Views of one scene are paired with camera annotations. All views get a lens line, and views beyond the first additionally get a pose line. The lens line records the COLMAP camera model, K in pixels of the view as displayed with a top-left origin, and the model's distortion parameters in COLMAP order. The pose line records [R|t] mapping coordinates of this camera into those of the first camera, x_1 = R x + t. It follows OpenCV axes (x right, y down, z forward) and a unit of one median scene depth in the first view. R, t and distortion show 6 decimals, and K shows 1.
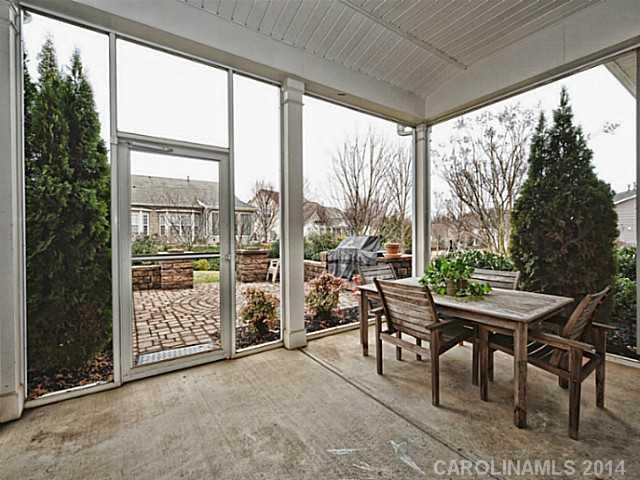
lens RADIAL K [[287.8, 0, 322.8], [0, 287.8, 240.0], [0, 0, 1]] dist [0.001104, 0.000032]
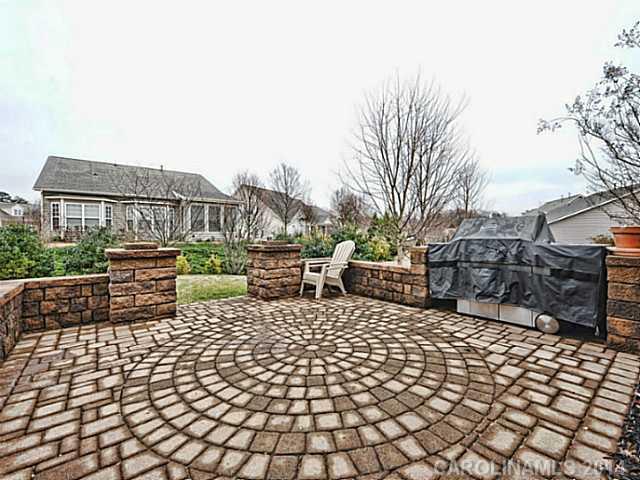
lens RADIAL K [[266.7, 0, 316.0], [0, 266.7, 239.9], [0, 0, 1]] dist [-0.000331, -0.000014]
pose [[0.995959, 0.000960, 0.089806, -0.211711], [-0.000966, 1.000000, 0.000020, 0.024291], [-0.089806, -0.000106, 0.995959, 0.435612]]
